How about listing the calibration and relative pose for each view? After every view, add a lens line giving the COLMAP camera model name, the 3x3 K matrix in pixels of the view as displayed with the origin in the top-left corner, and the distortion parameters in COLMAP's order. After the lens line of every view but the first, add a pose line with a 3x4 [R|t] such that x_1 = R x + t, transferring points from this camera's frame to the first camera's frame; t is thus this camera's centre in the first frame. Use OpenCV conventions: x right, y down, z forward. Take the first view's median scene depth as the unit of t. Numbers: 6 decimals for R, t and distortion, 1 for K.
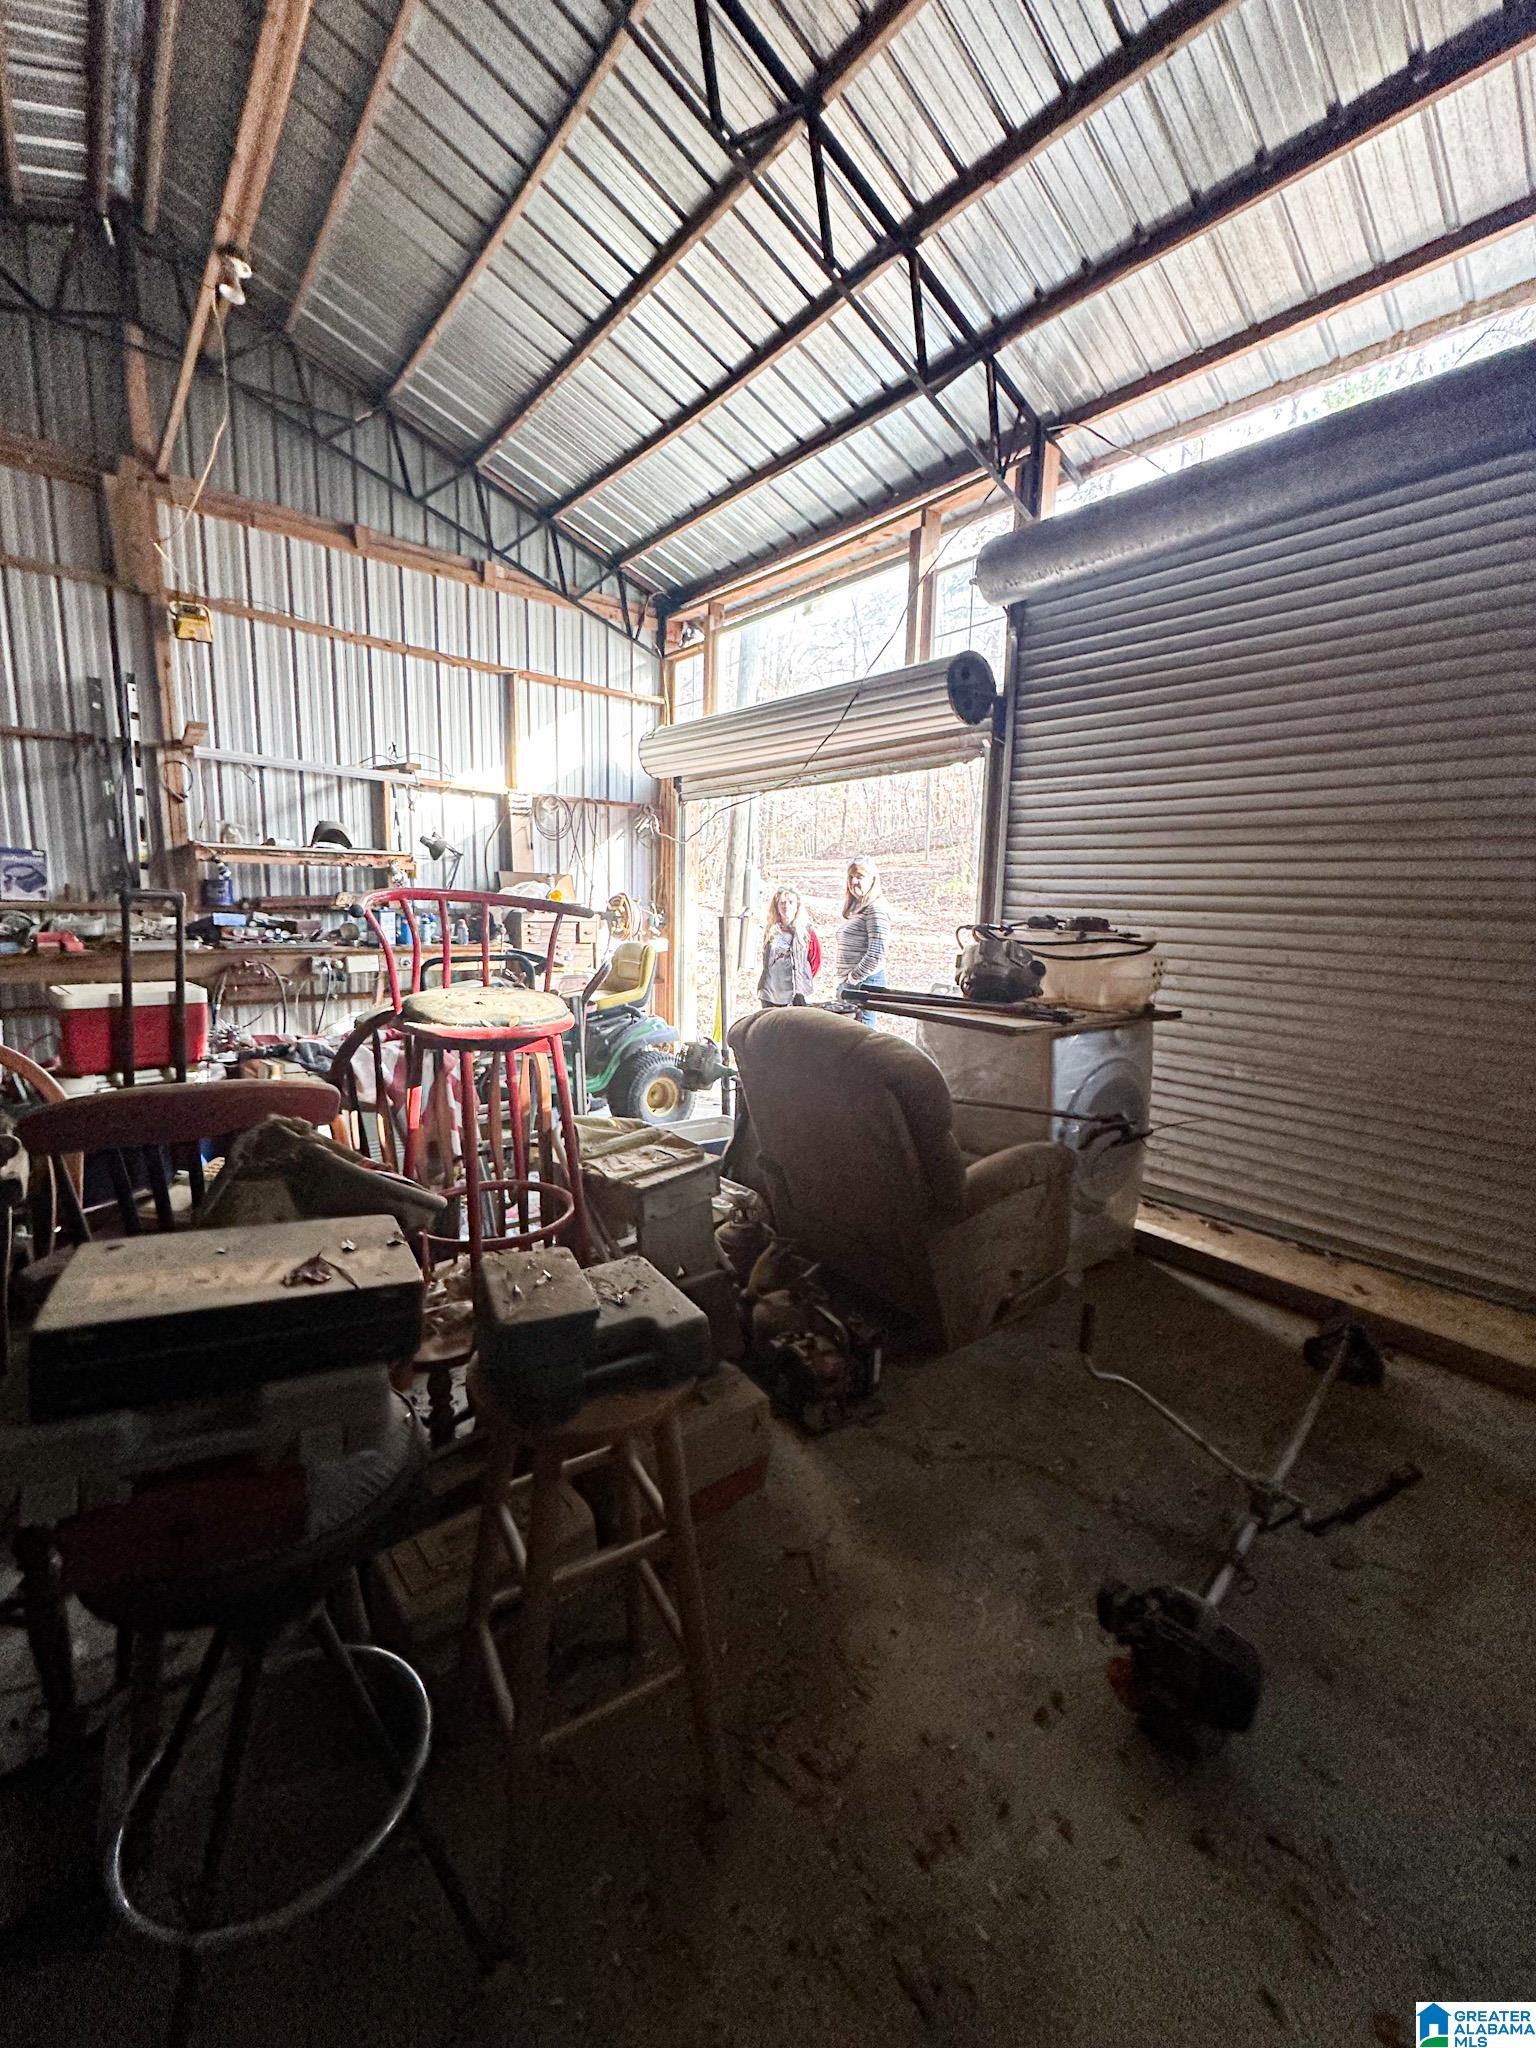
lens RADIAL K [[818.2, 0, 763.7], [0, 818.2, 1019.9], [0, 0, 1]] dist [-0.003784, 0.000954]
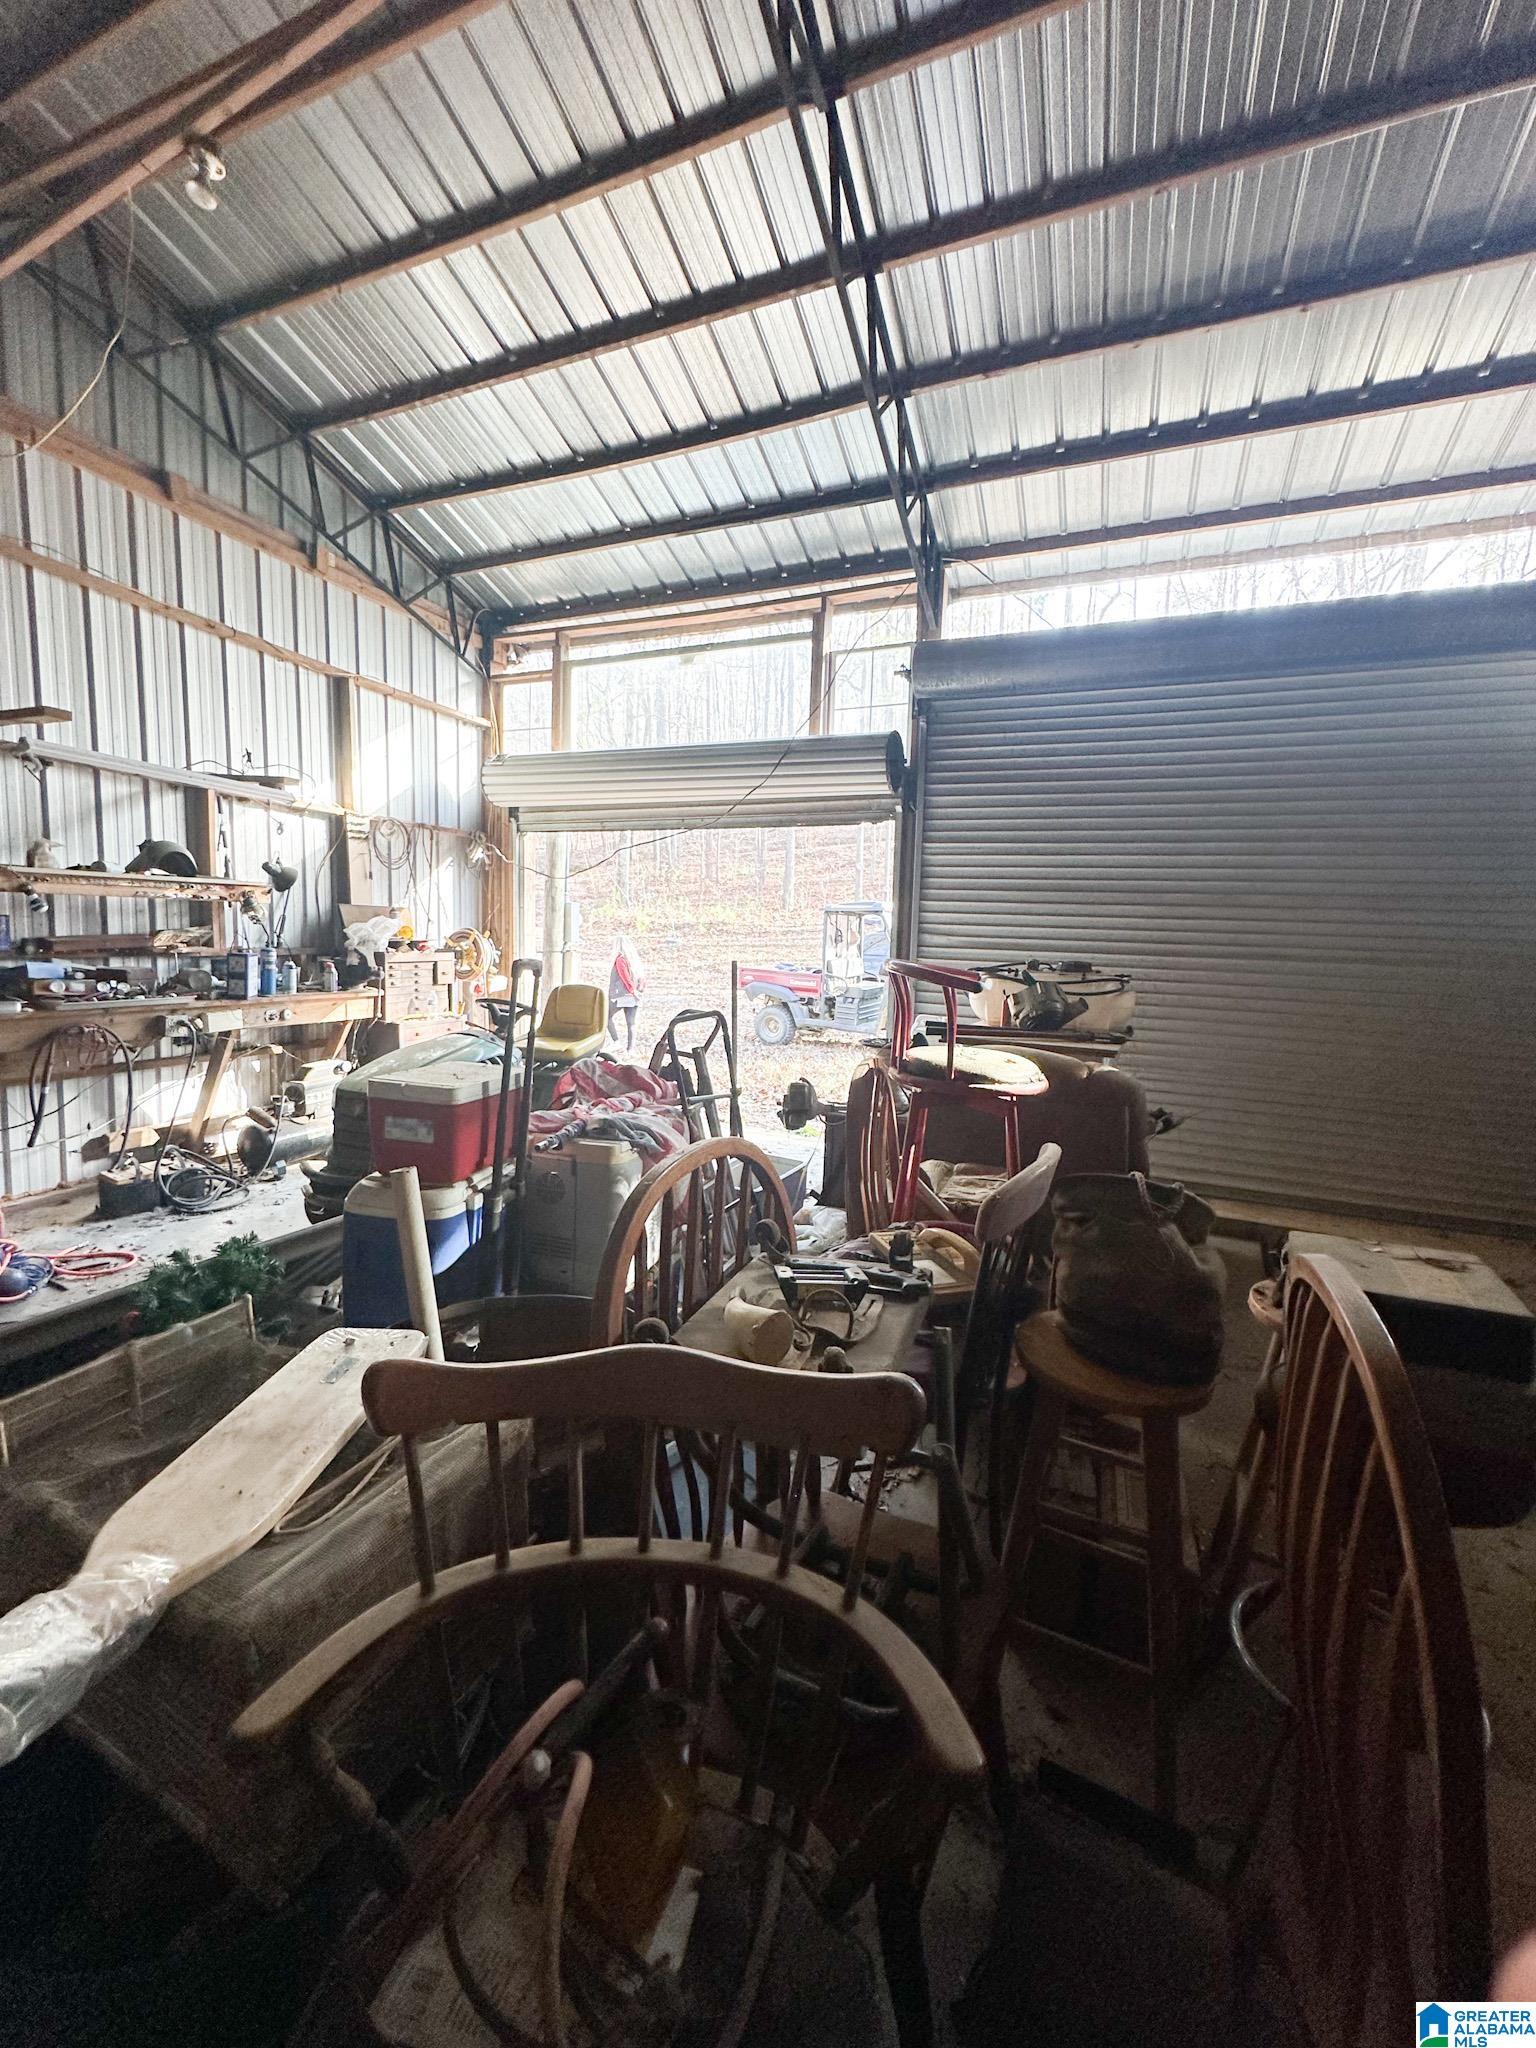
lens RADIAL K [[818.2, 0, 760.7], [0, 818.2, 1021.4], [0, 0, 1]] dist [-0.003784, 0.000954]
pose [[0.888087, -0.048490, 0.457111, -0.411455], [0.059233, 0.998202, -0.009192, -0.030777], [-0.455843, 0.035239, 0.889362, 0.050679]]
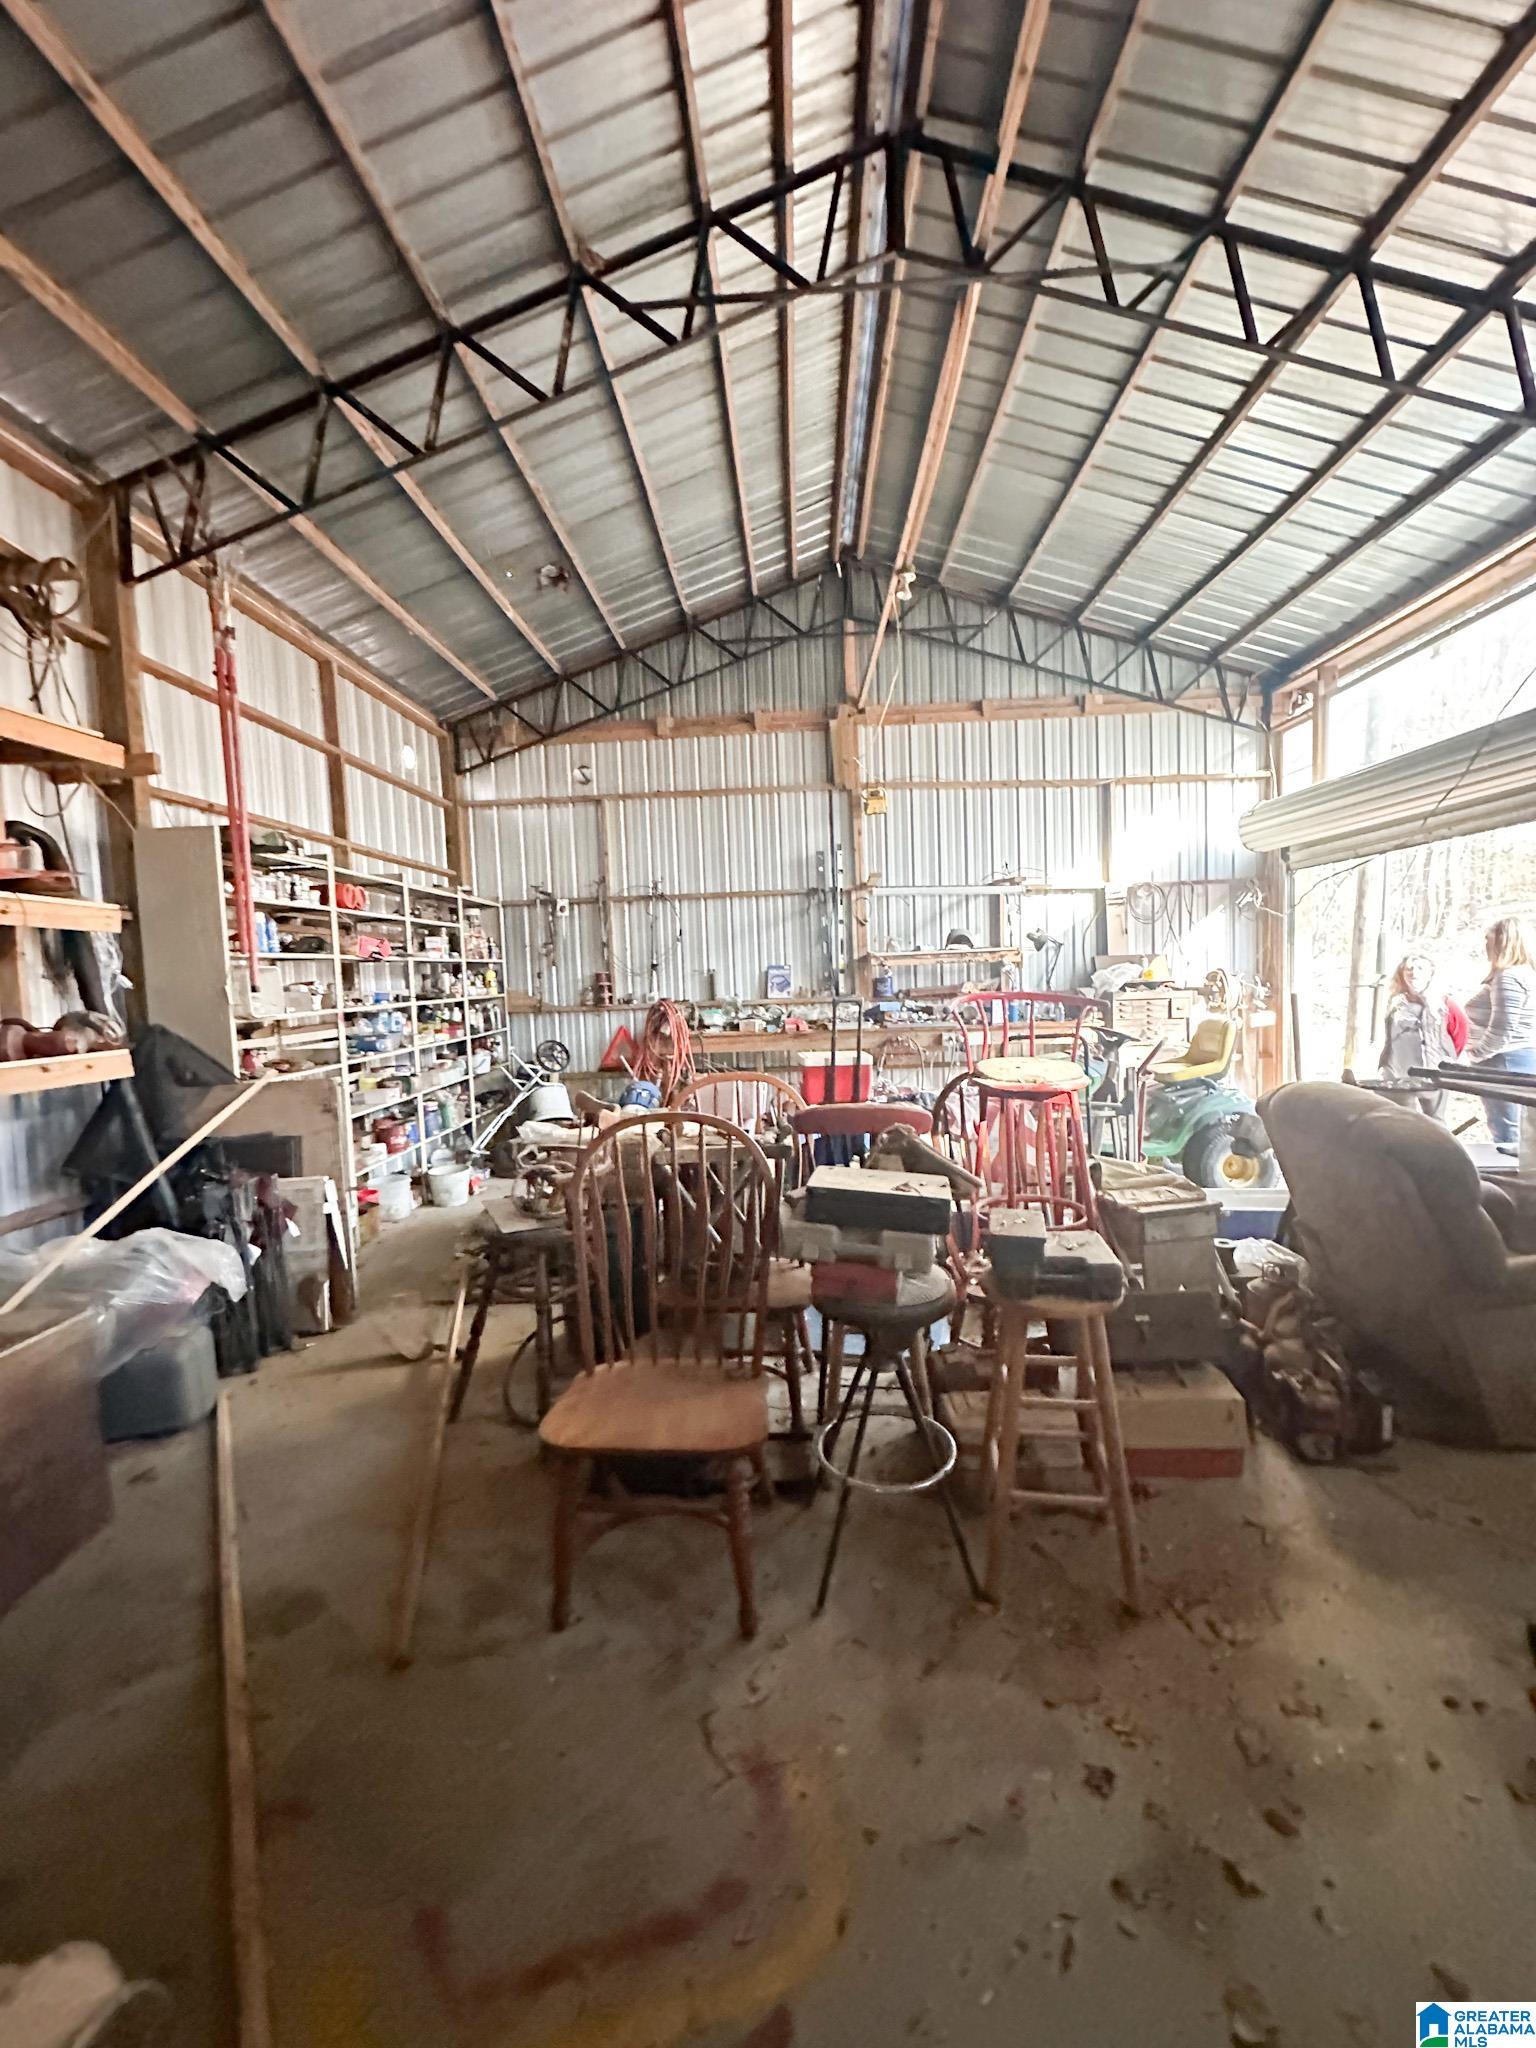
lens RADIAL K [[818.2, 0, 770.4], [0, 818.2, 1026.4], [0, 0, 1]] dist [-0.003784, 0.000954]
pose [[0.746325, -0.009094, -0.665519, 0.115697], [-0.043996, 0.997046, -0.062963, 0.006773], [0.664126, 0.076271, 0.743720, -0.161666]]
